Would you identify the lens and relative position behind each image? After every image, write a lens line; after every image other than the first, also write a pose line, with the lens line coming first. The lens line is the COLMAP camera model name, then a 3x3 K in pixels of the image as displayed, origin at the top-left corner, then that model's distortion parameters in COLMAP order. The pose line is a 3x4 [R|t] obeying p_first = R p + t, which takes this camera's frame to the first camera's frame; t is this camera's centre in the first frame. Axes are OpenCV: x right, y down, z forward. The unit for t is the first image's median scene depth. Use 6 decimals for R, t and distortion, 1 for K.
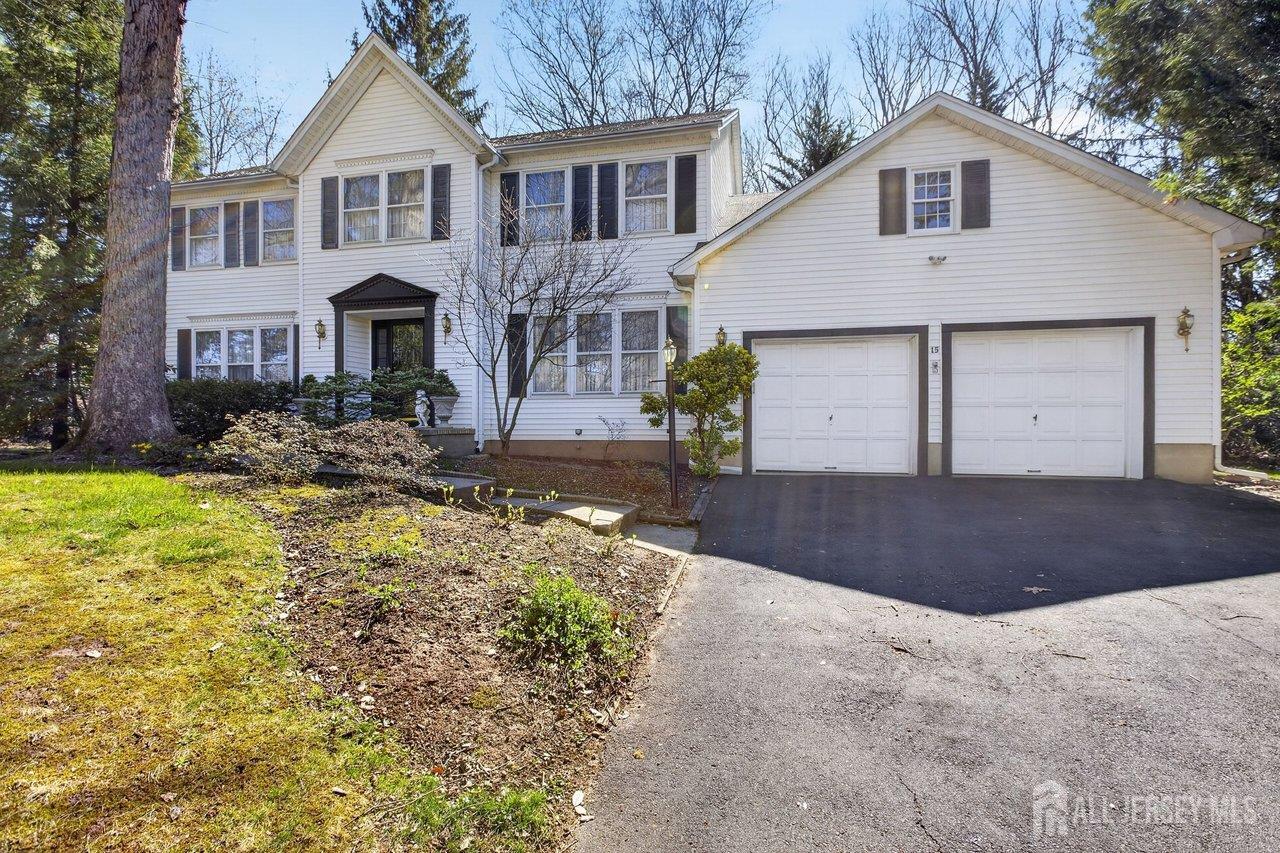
lens RADIAL K [[574.6, 0, 640.0], [0, 574.6, 426.5], [0, 0, 1]] dist [-0.006135, -0.000231]
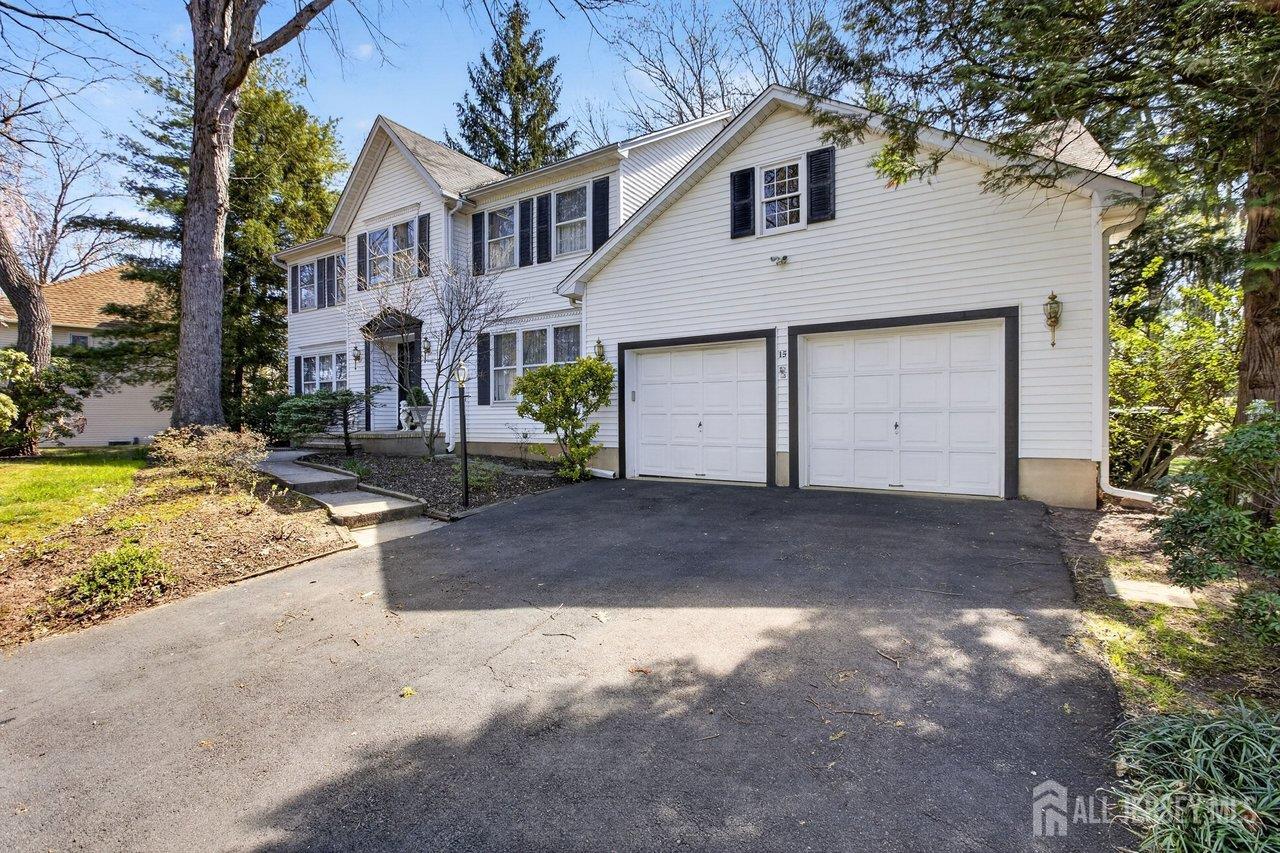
lens RADIAL K [[574.6, 0, 645.5], [0, 574.6, 419.4], [0, 0, 1]] dist [-0.001602, -0.000326]
pose [[0.938942, -0.003365, -0.344058, 0.625292], [0.002748, 0.999994, -0.002281, -0.023403], [0.344063, 0.001196, 0.938946, 0.025156]]
